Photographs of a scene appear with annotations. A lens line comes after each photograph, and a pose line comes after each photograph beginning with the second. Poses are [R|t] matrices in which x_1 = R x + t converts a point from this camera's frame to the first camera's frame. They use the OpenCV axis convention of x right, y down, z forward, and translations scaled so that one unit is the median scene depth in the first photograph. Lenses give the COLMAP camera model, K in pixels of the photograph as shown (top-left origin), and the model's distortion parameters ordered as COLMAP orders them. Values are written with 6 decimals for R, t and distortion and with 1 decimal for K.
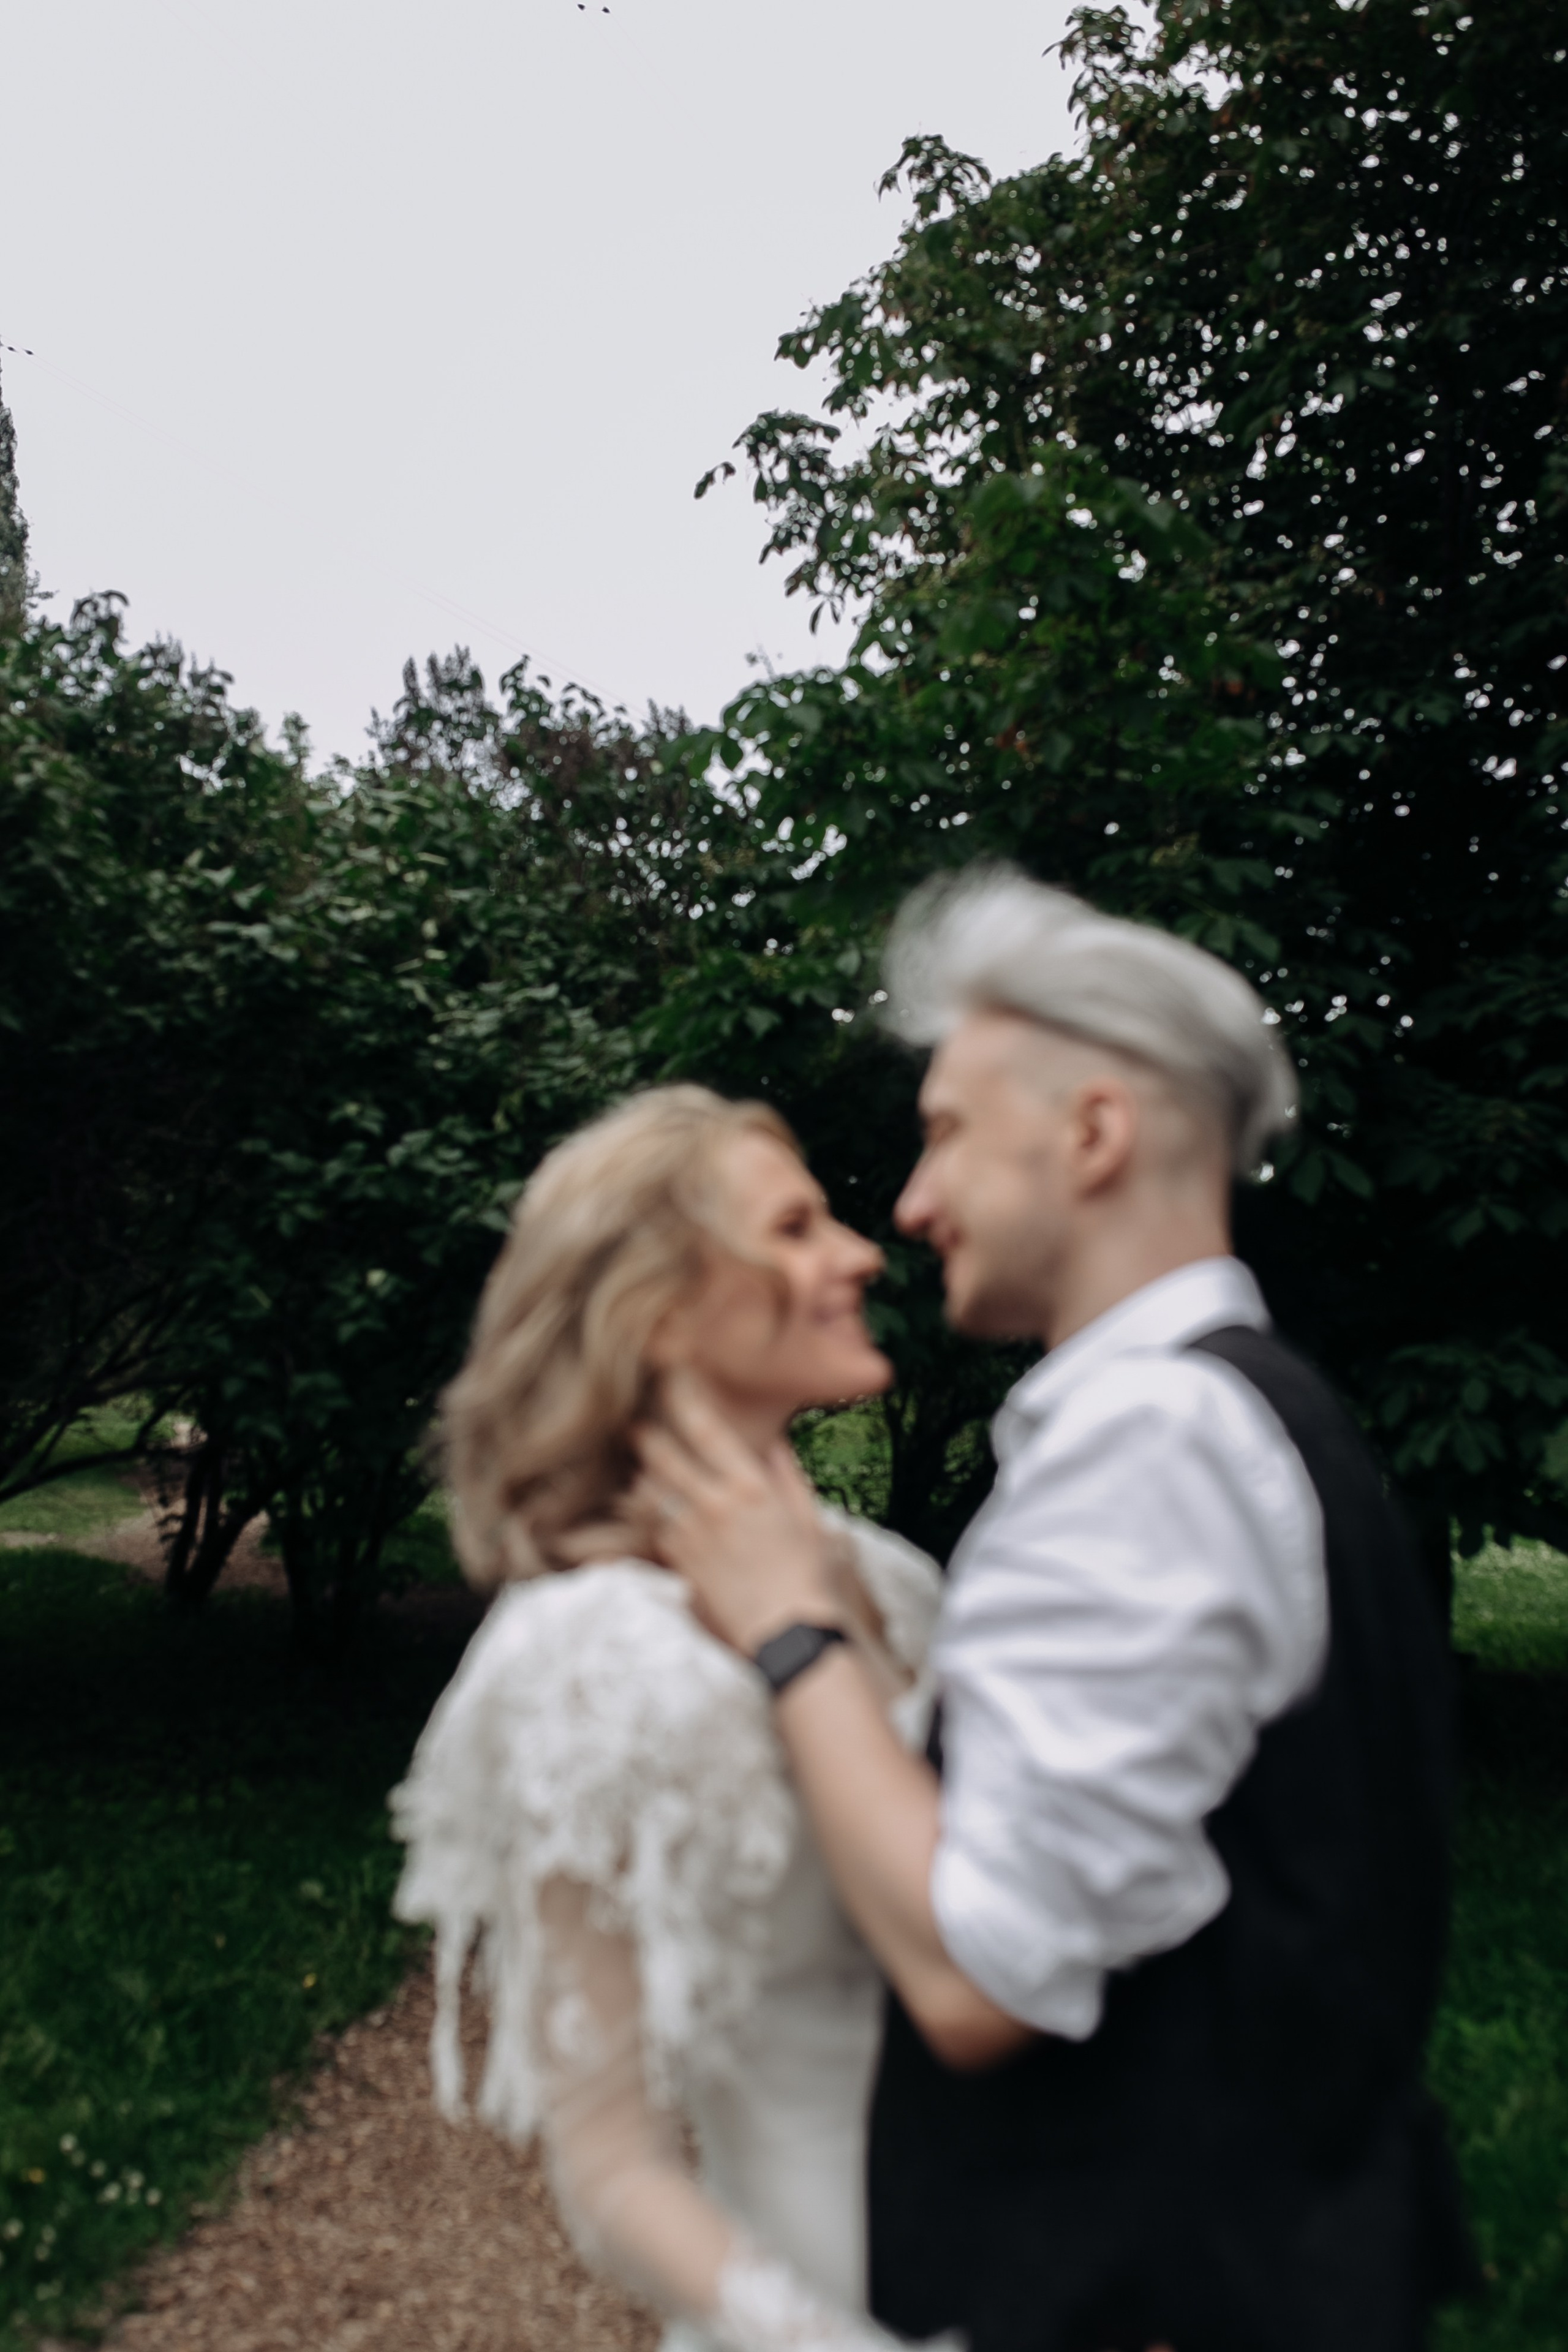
lens RADIAL K [[2255.9, 0, 784.0], [0, 2255.9, 1176.0], [0, 0, 1]] dist [-0.063860, 0.084497]
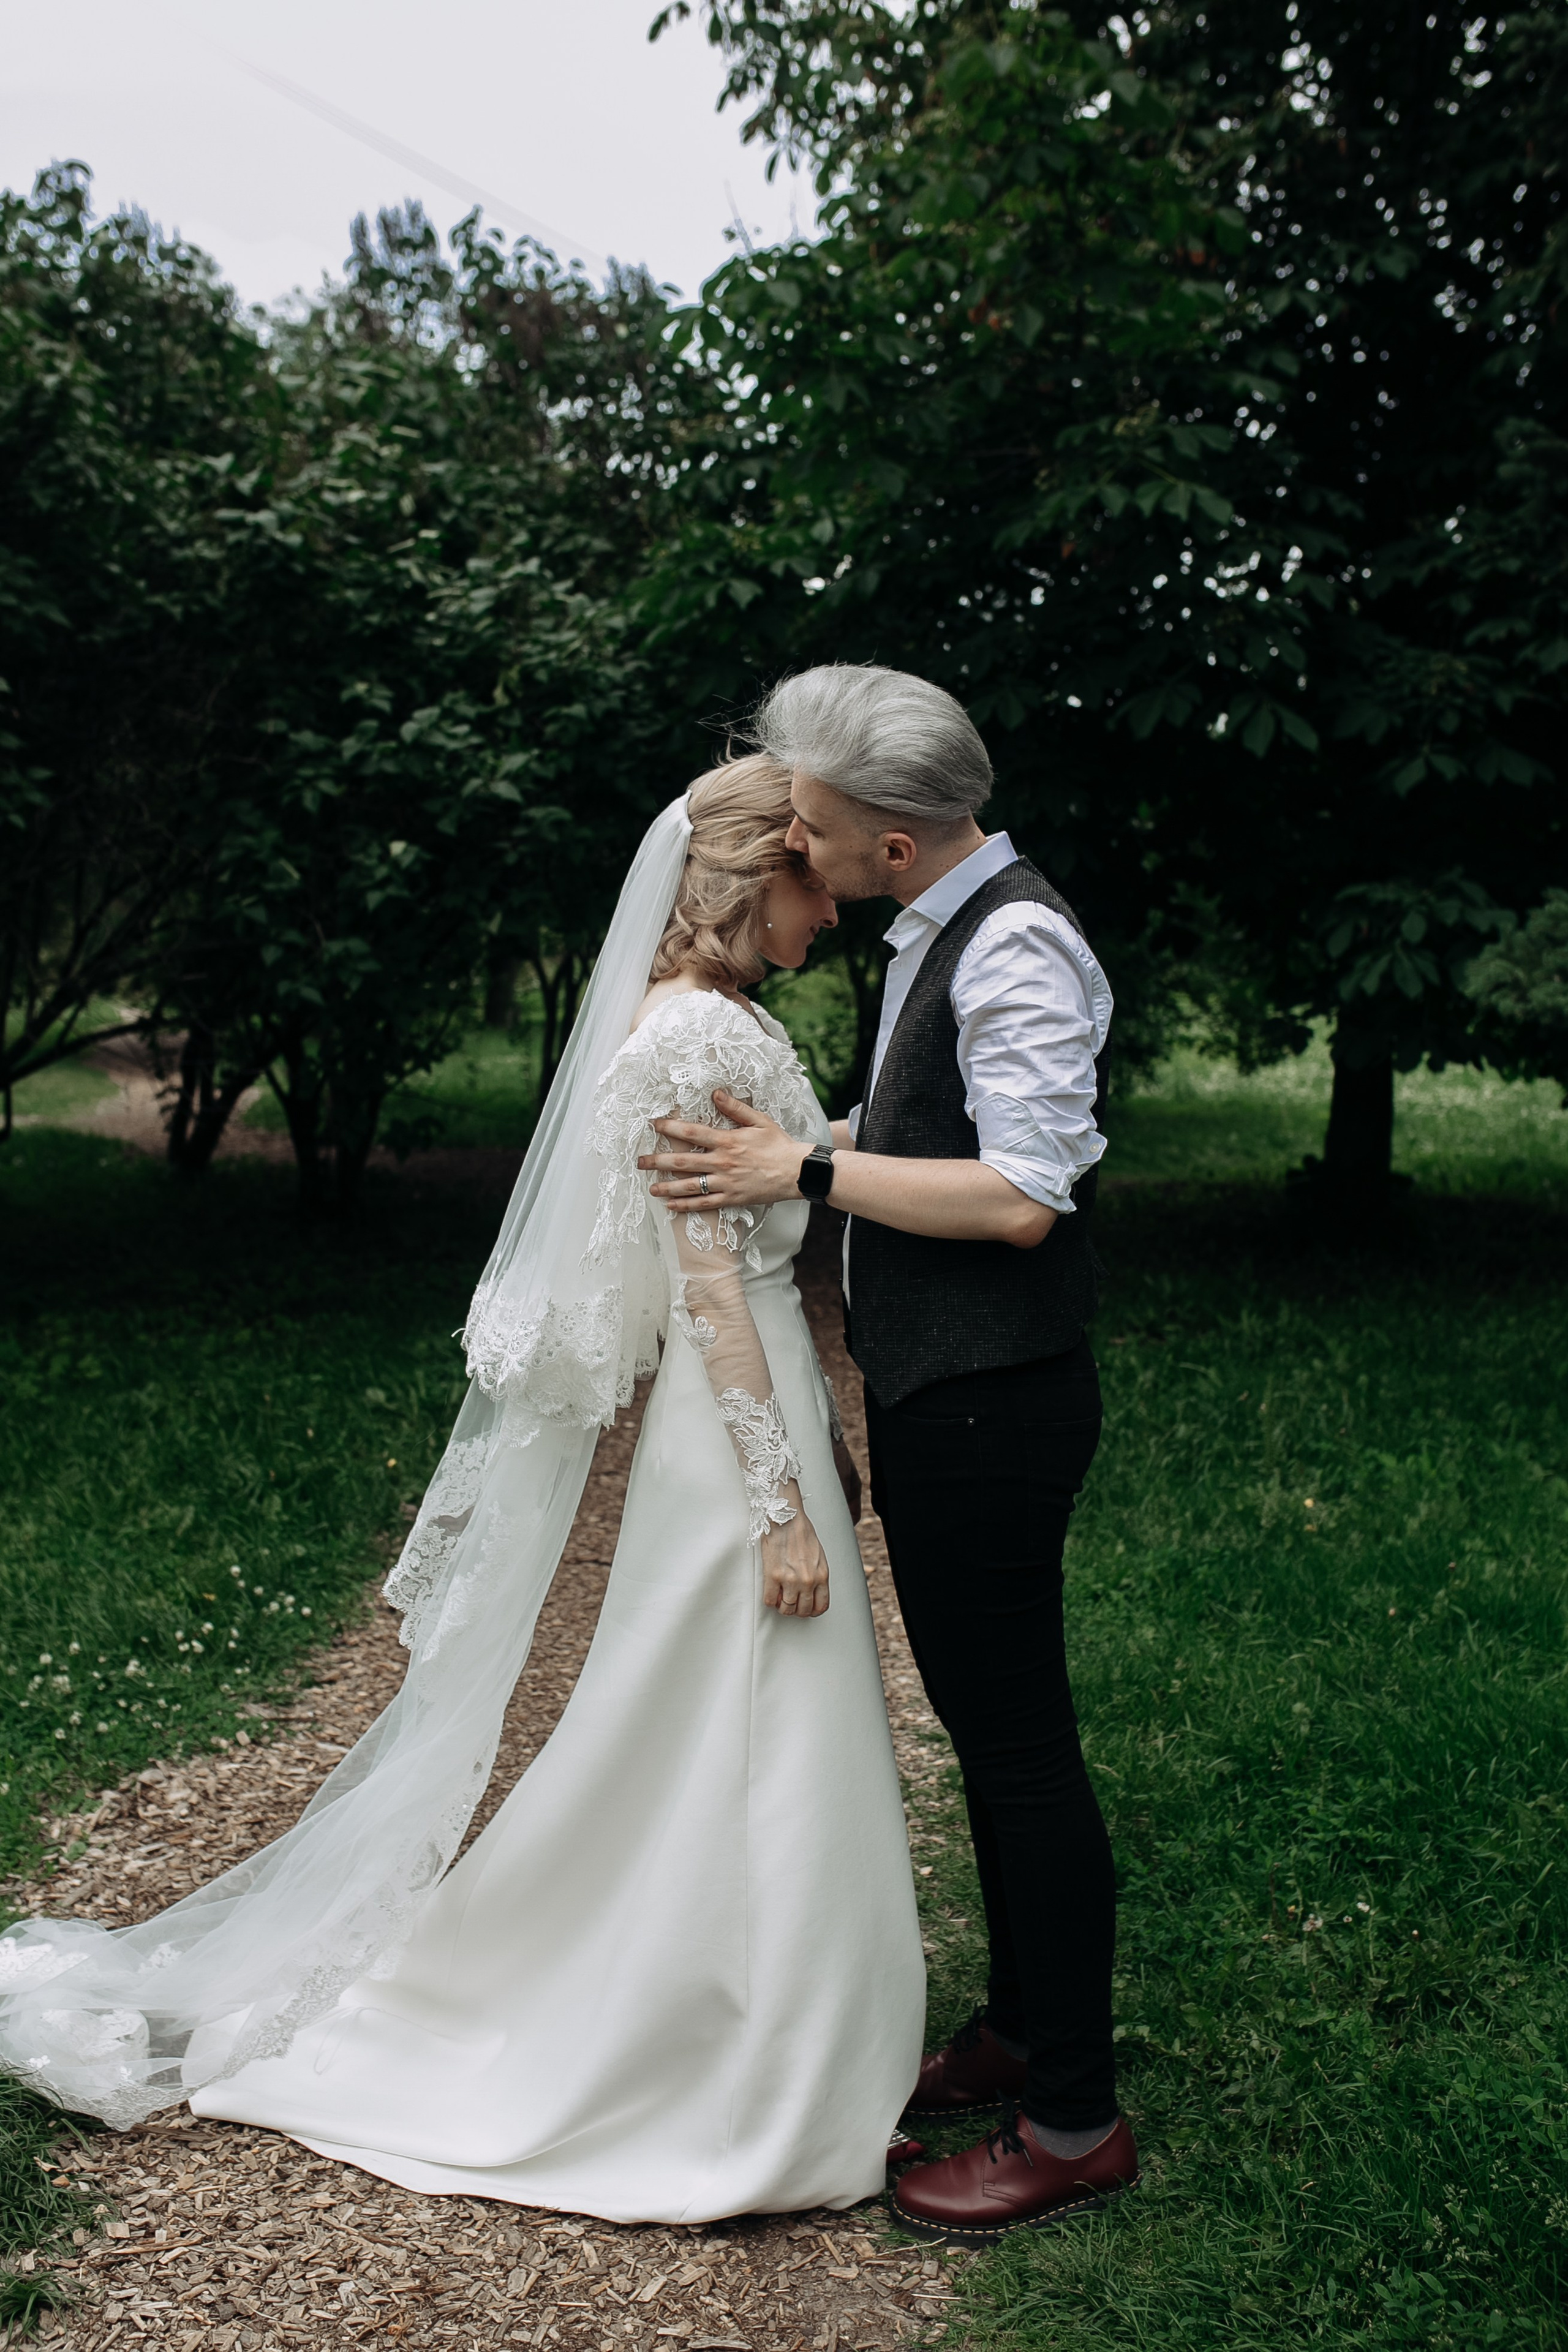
lens RADIAL K [[2313.4, 0, 784.0], [0, 2313.4, 1176.0], [0, 0, 1]] dist [-0.041027, 0.029826]
pose [[0.999376, -0.028160, 0.021322, -0.020668], [0.023680, 0.982057, 0.187093, -0.002336], [-0.026208, -0.186471, 0.982111, -0.098059]]
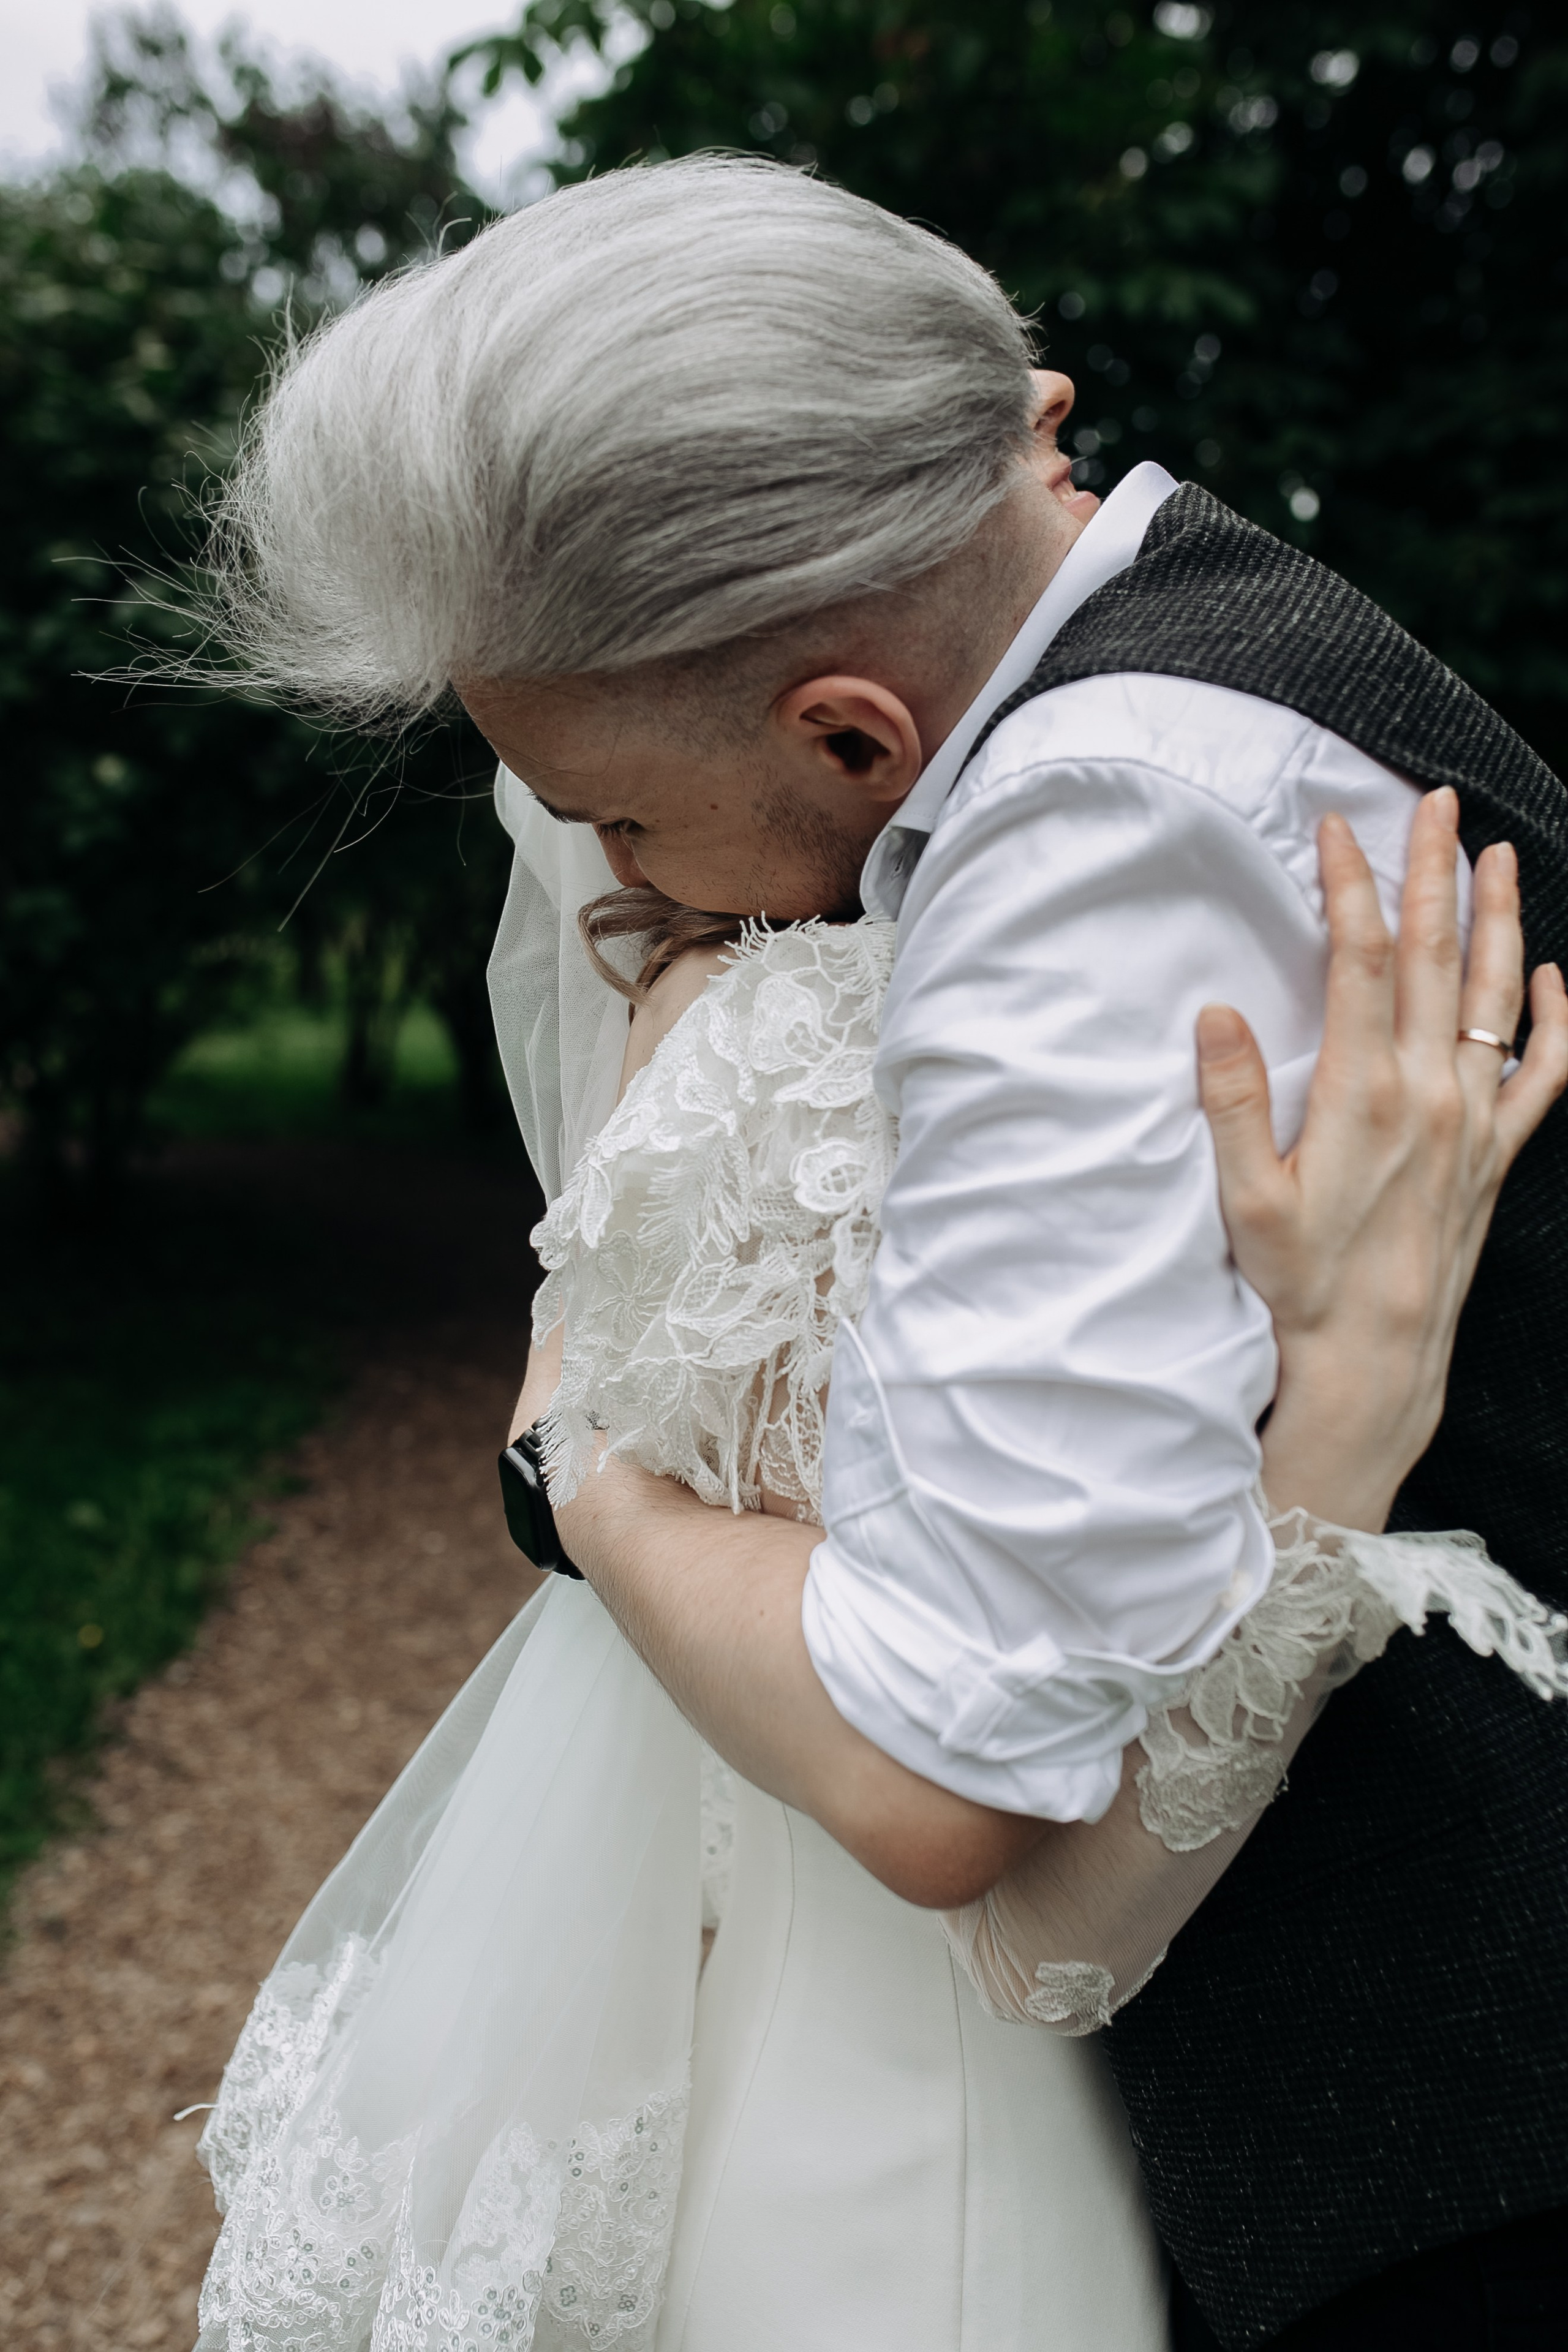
lens RADIAL K [[2313.4, 0, 784.0], [0, 2313.4, 1176.0], [0, 0, 1]] dist [-0.041027, 0.029826]
pose [[0.994609, -0.039119, 0.096031, -0.023261], [0.018840, 0.978869, 0.203619, 0.020599], [-0.101967, -0.200712, 0.974329, 0.128818]]
